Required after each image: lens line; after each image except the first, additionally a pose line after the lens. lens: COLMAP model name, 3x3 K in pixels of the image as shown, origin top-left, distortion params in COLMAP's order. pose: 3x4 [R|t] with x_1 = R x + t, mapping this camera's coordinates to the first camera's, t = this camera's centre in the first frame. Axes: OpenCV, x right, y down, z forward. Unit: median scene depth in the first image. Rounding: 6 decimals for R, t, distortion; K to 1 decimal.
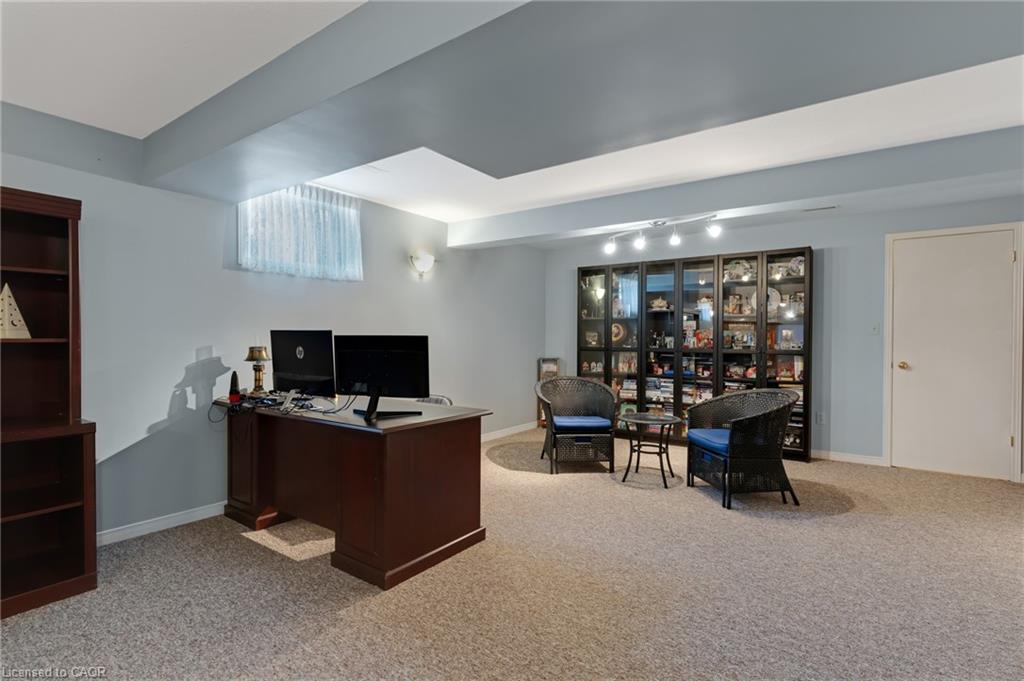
lens RADIAL K [[493.1, 0, 512.0], [0, 493.1, 340.5], [0, 0, 1]] dist [0.000983, 0.000531]
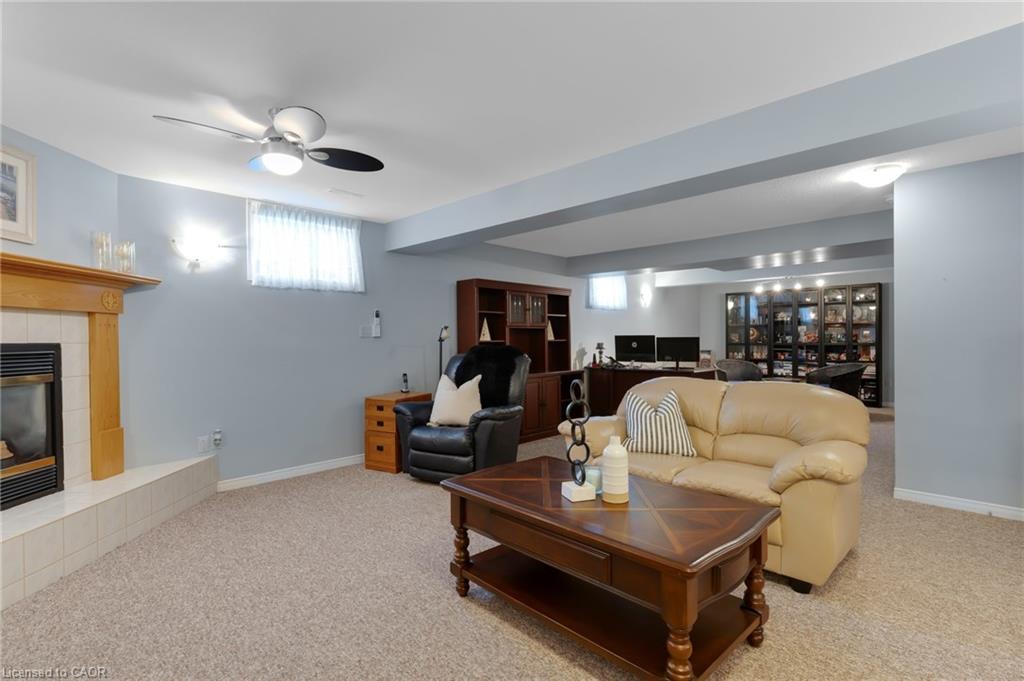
lens RADIAL K [[493.1, 0, 512.0], [0, 493.1, 340.5], [0, 0, 1]] dist [0.000983, 0.000531]
pose [[0.987303, -0.011778, -0.158412, -0.360483], [0.011443, 0.999930, -0.003029, 0.002476], [0.158436, 0.001178, 0.987368, -0.836047]]
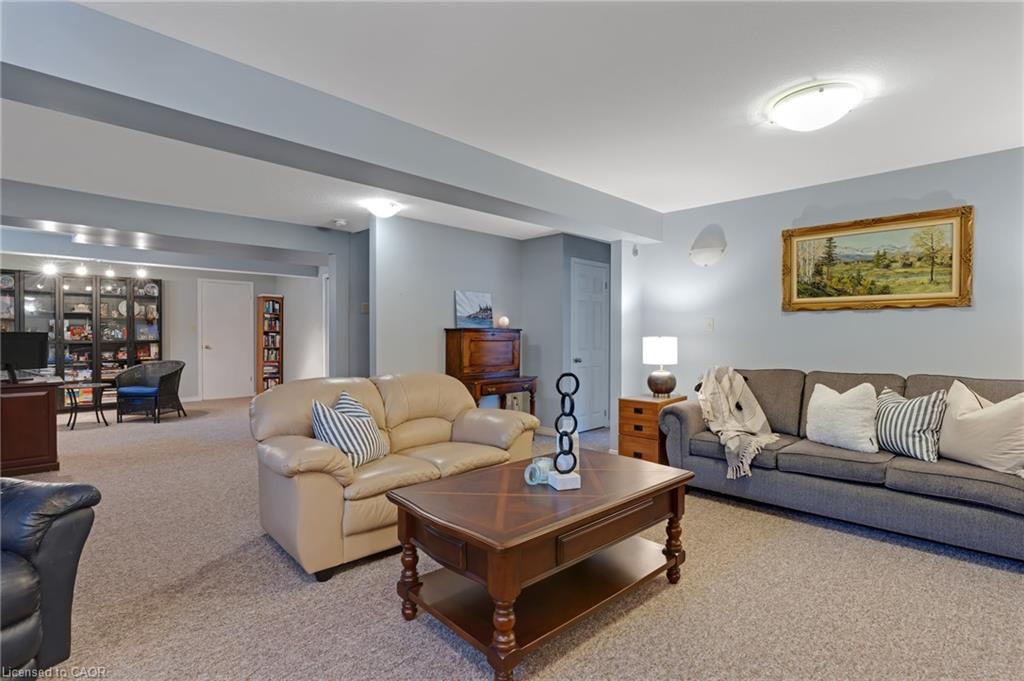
lens RADIAL K [[493.1, 0, 512.0], [0, 493.1, 340.5], [0, 0, 1]] dist [0.000983, 0.000531]
pose [[0.172235, -0.015509, 0.984934, -0.799800], [0.003856, 0.999879, 0.015070, 0.000673], [-0.985048, 0.001202, 0.172274, -0.446491]]
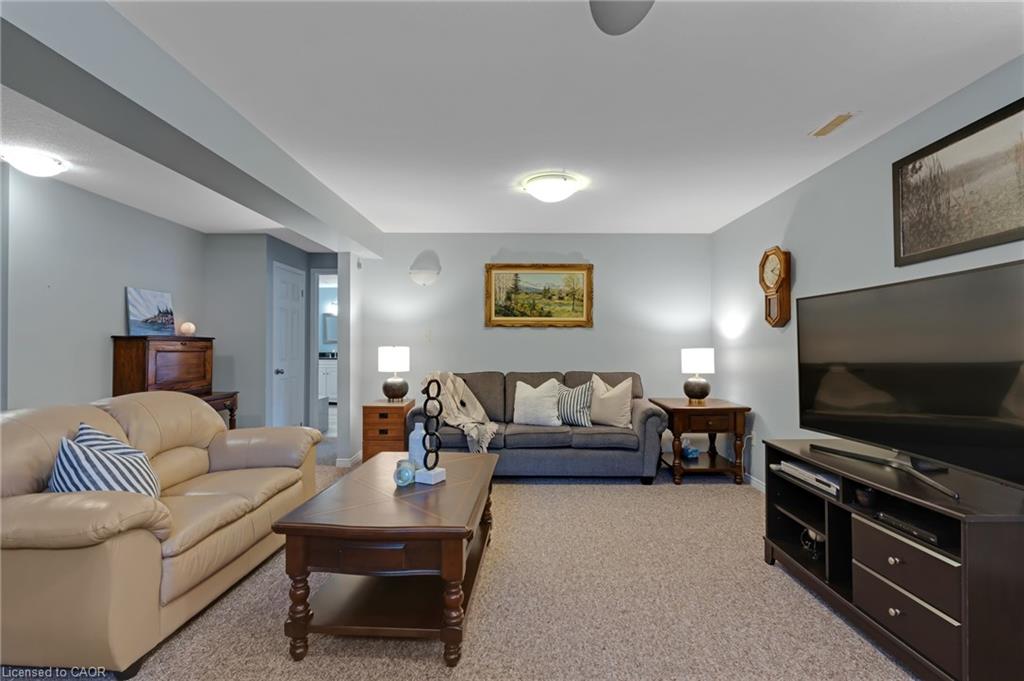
lens RADIAL K [[493.1, 0, 512.0], [0, 493.1, 340.5], [0, 0, 1]] dist [0.000983, 0.000531]
pose [[-0.562910, 0.000872, 0.826518, -0.812154], [-0.002274, 0.999994, -0.002603, -0.001418], [-0.826515, -0.003345, -0.562905, -0.213900]]
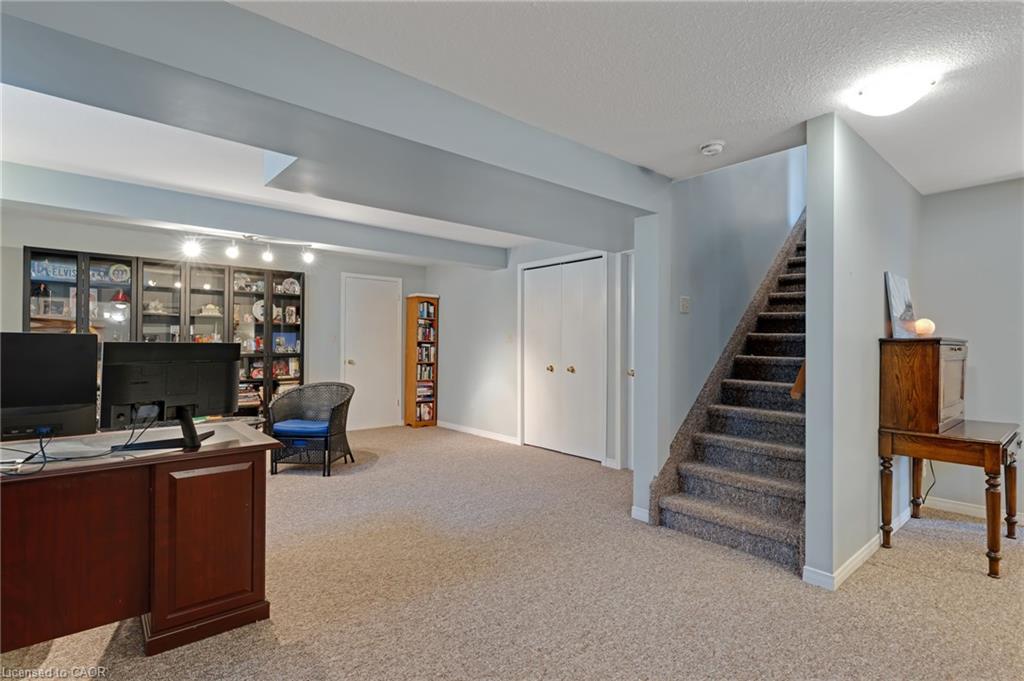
lens RADIAL K [[493.1, 0, 512.0], [0, 493.1, 340.5], [0, 0, 1]] dist [0.000983, 0.000531]
pose [[0.243791, 0.004851, 0.969816, -0.471782], [0.000986, 0.999986, -0.005250, -0.004869], [-0.969827, 0.002236, 0.243783, 0.147024]]
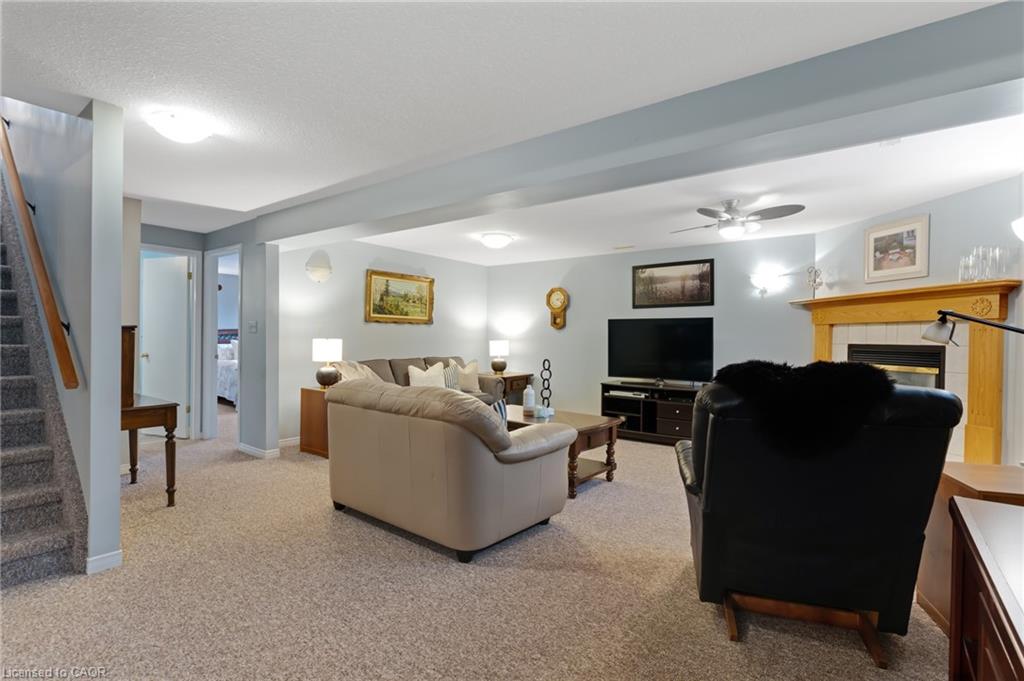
lens RADIAL K [[493.1, 0, 512.0], [0, 493.1, 340.5], [0, 0, 1]] dist [0.000983, 0.000531]
pose [[-0.999242, -0.018070, 0.034474, -0.341102], [-0.017683, 0.999777, 0.011506, -0.007111], [-0.034675, 0.010887, -0.999339, 0.456464]]
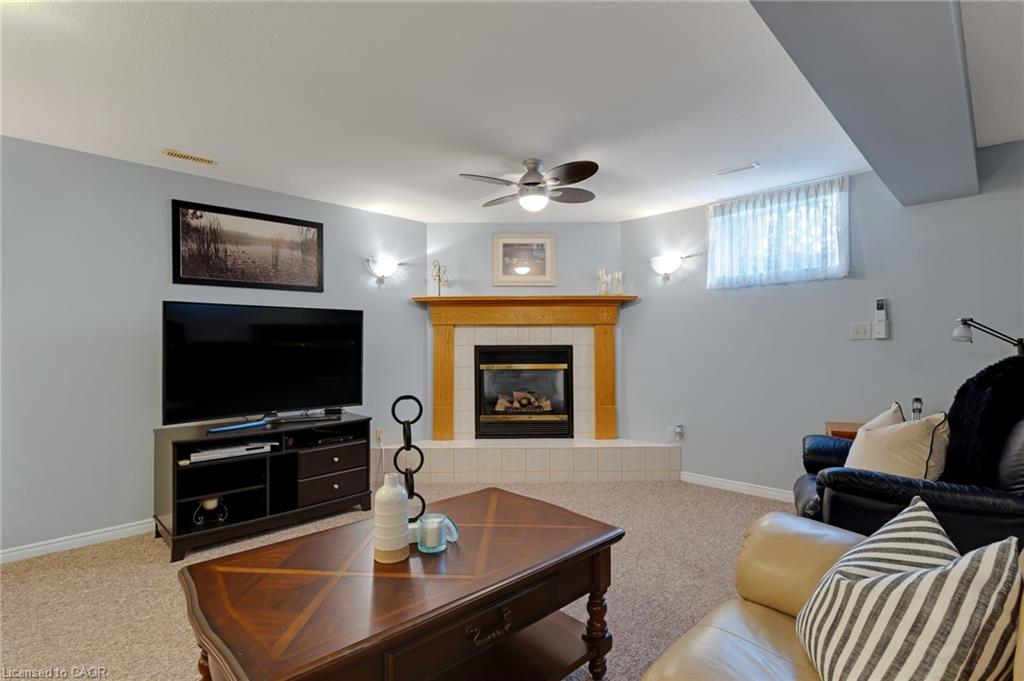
lens RADIAL K [[493.1, 0, 512.0], [0, 493.1, 340.5], [0, 0, 1]] dist [0.000983, 0.000531]
pose [[-0.171152, -0.012074, -0.985171, -0.046976], [-0.002703, 0.999927, -0.011786, 0.000877], [0.985241, 0.000646, -0.171172, -0.289727]]
